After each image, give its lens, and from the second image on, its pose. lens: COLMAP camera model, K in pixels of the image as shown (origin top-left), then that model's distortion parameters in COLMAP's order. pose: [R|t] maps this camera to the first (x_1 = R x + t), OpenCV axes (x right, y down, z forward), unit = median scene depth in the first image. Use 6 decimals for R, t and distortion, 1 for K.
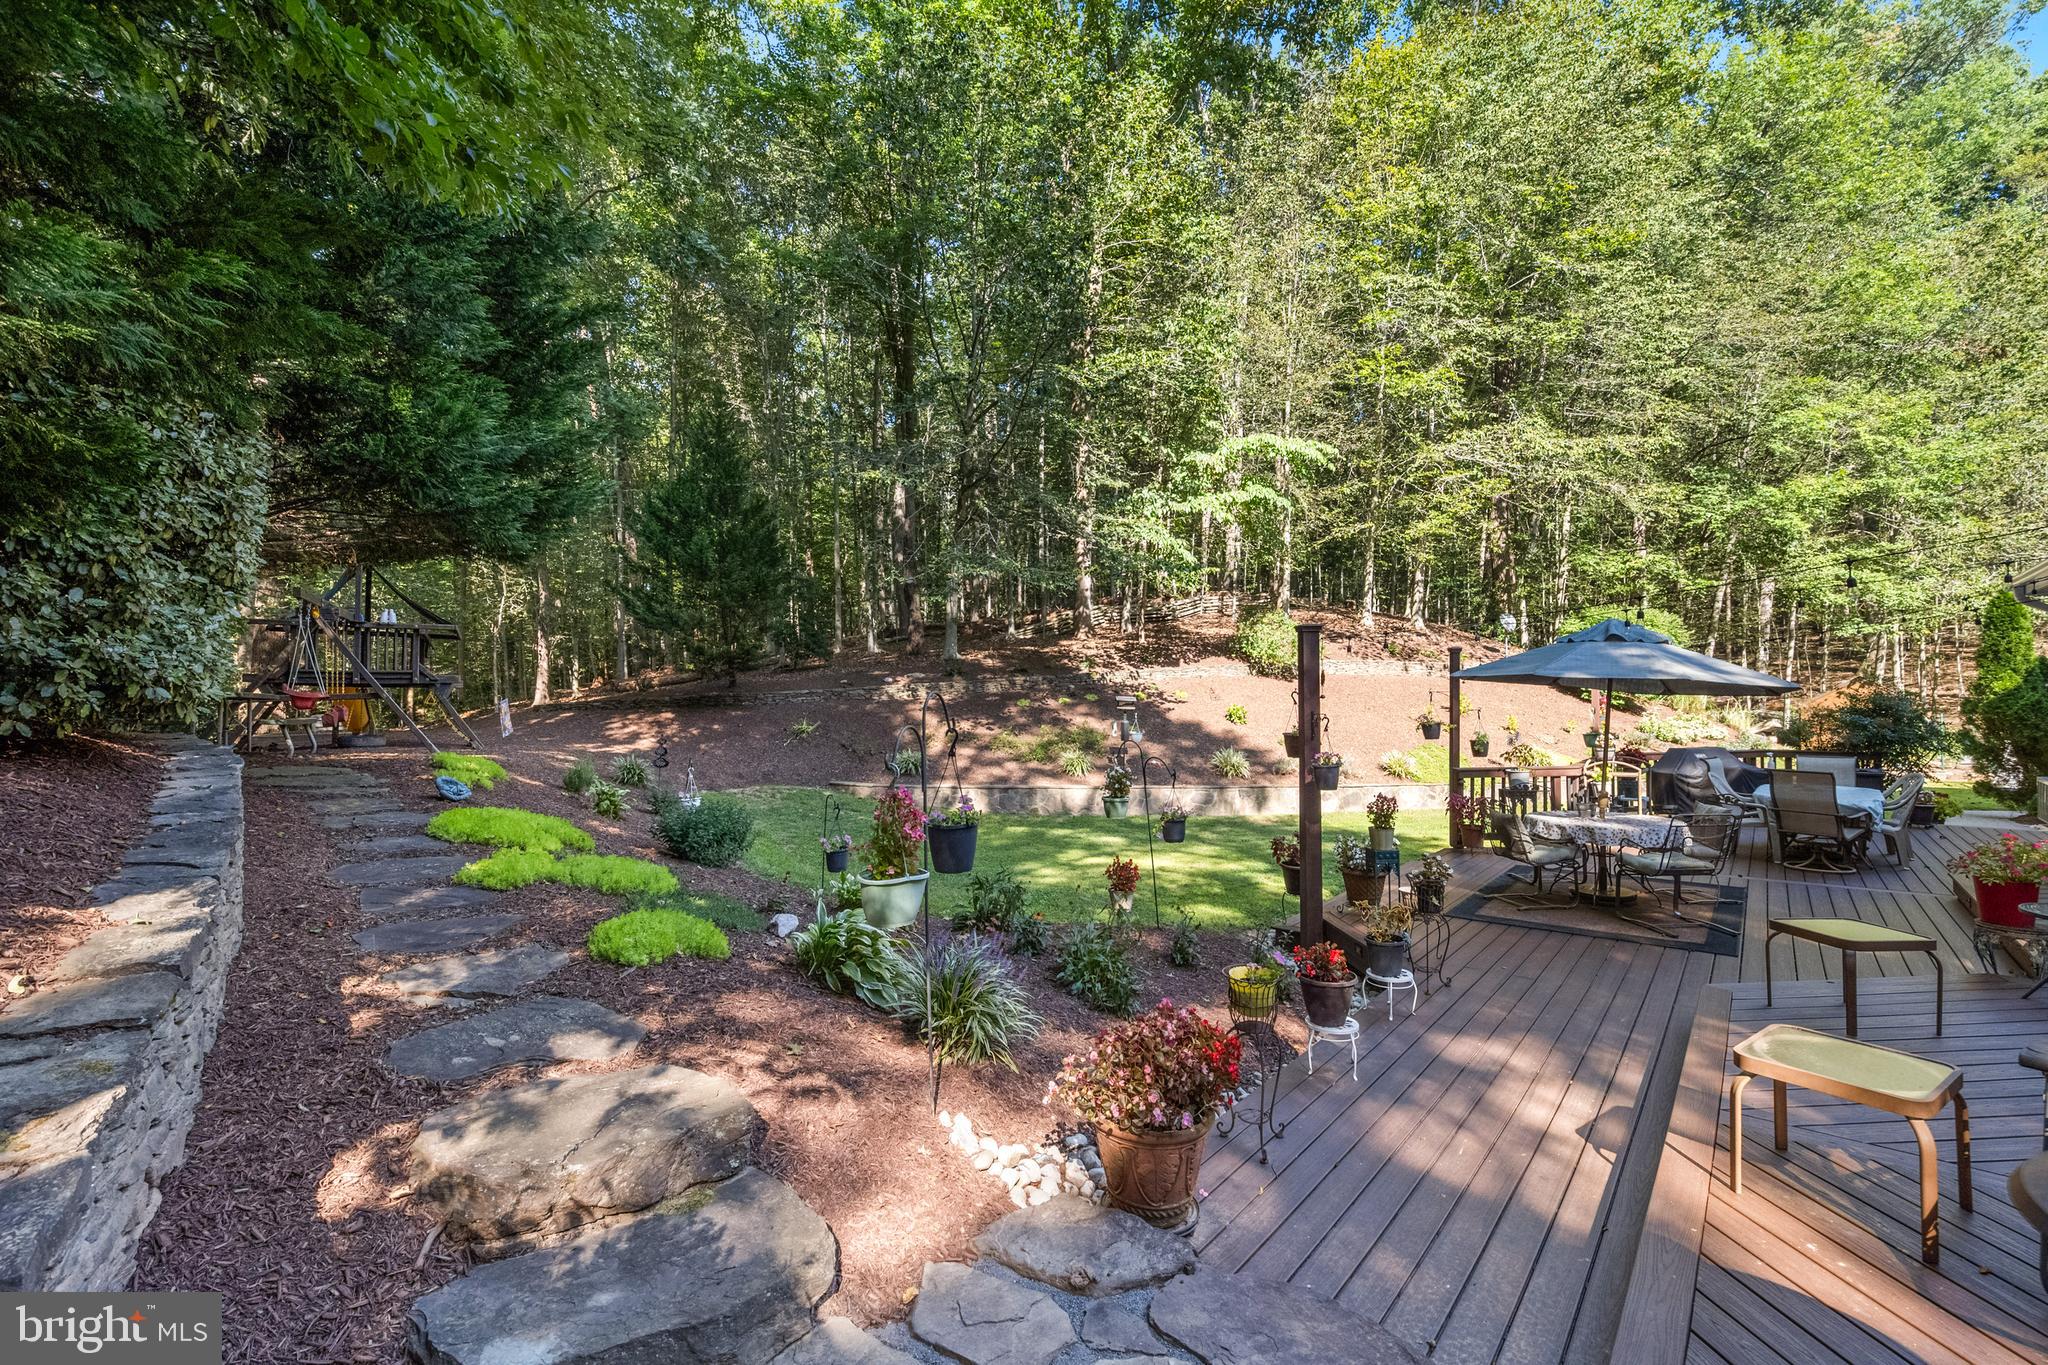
lens RADIAL K [[871.7, 0, 1037.4], [0, 871.7, 684.7], [0, 0, 1]] dist [-0.001580, -0.000143]
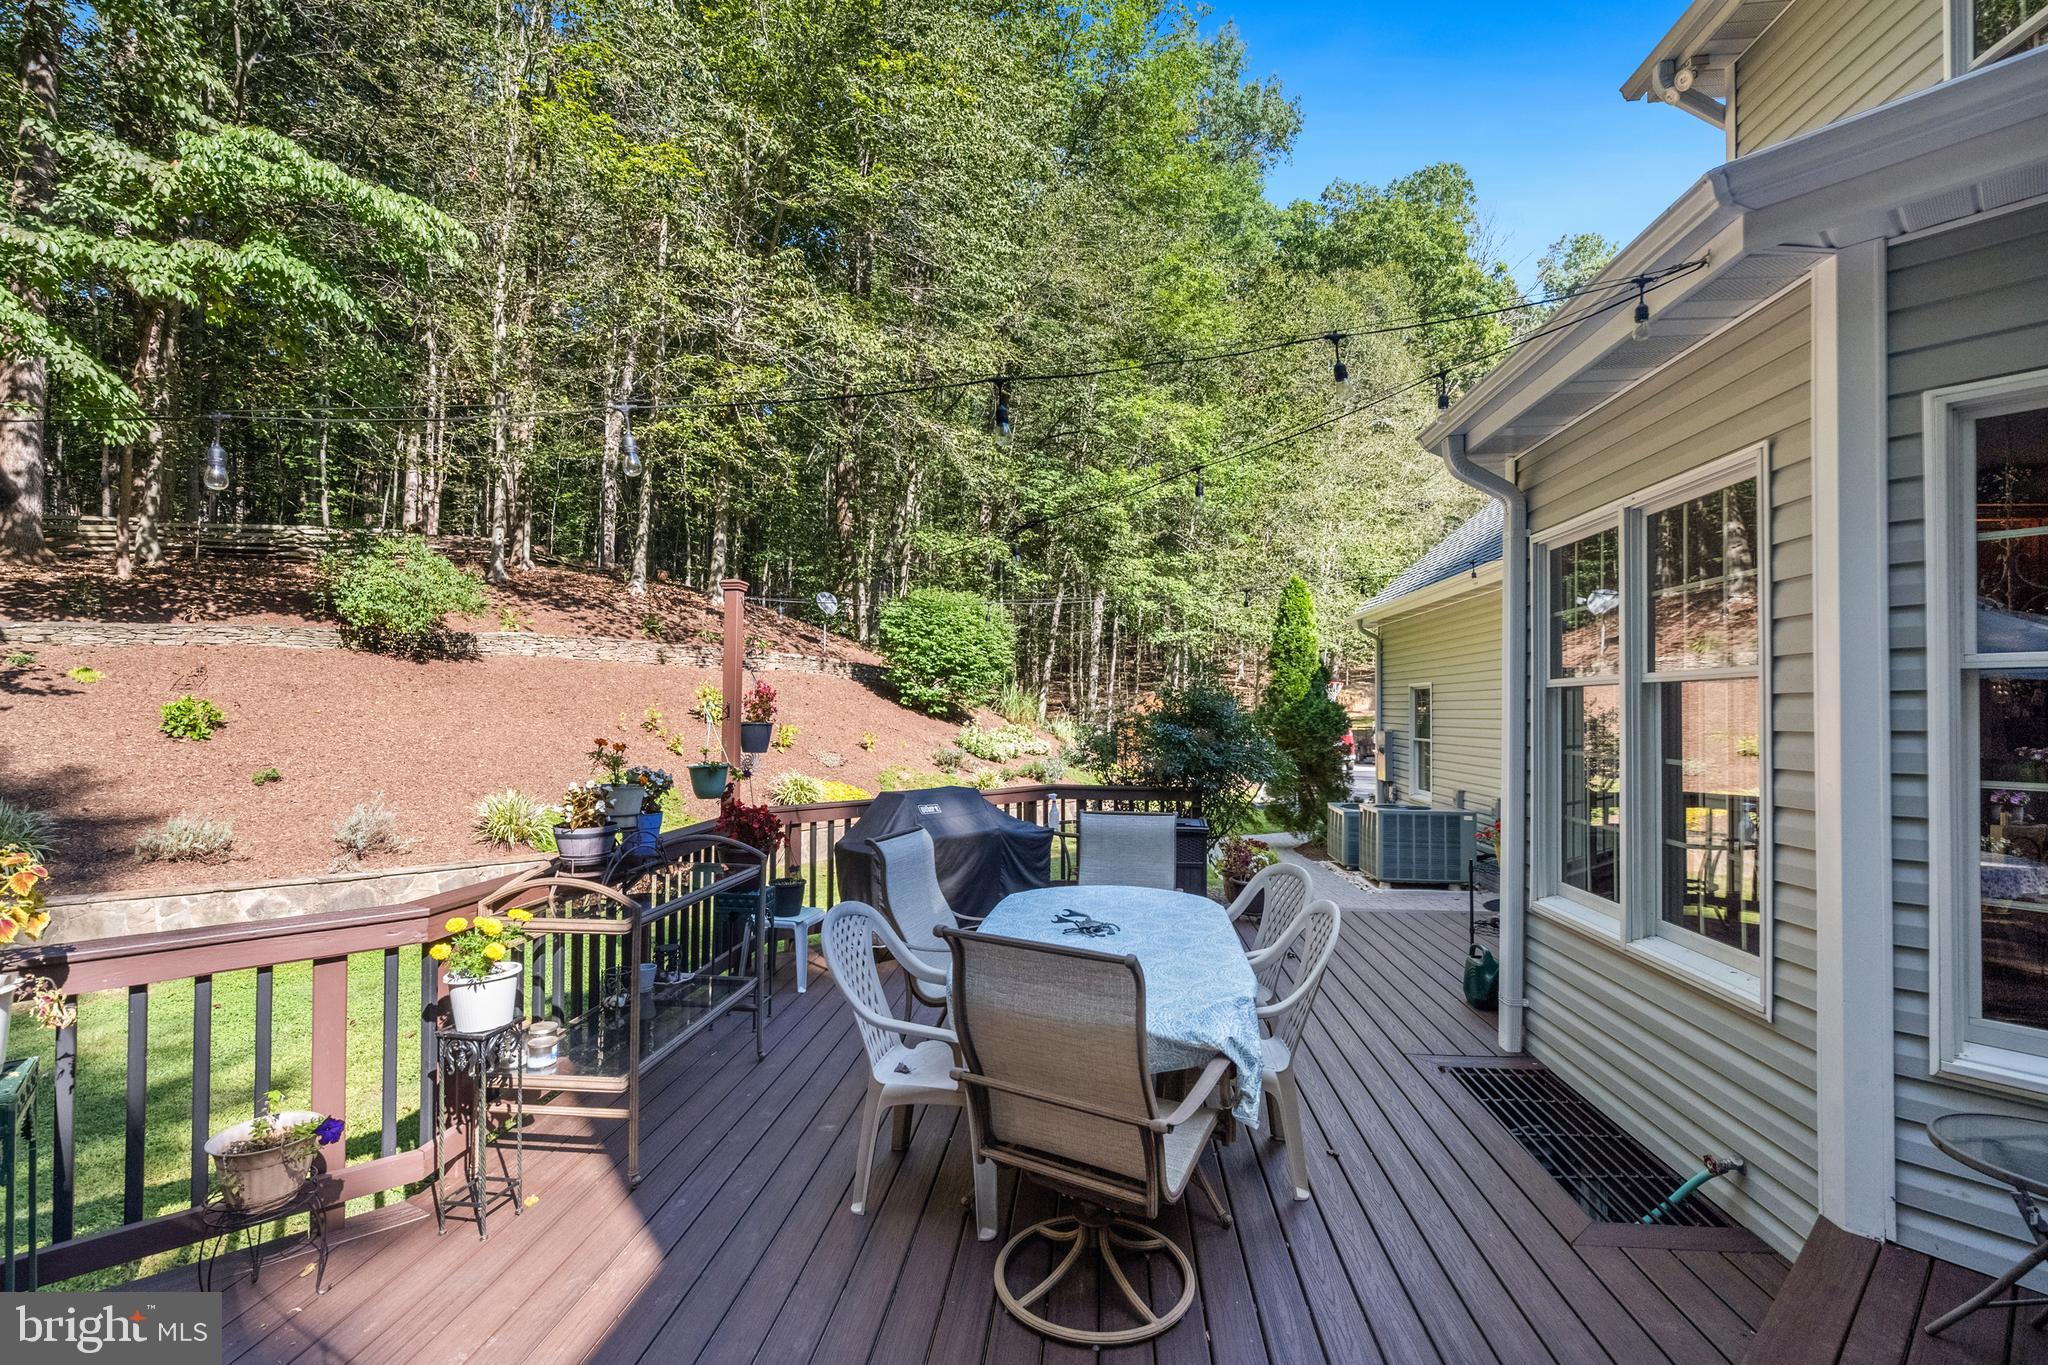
lens RADIAL K [[896.4, 0, 1037.4], [0, 896.4, 687.4], [0, 0, 1]] dist [0.007202, -0.000050]
pose [[0.810800, 0.027867, 0.584659, 0.289577], [-0.022897, 0.999612, -0.015892, 0.012192], [-0.584875, -0.000502, 0.811123, 0.317393]]
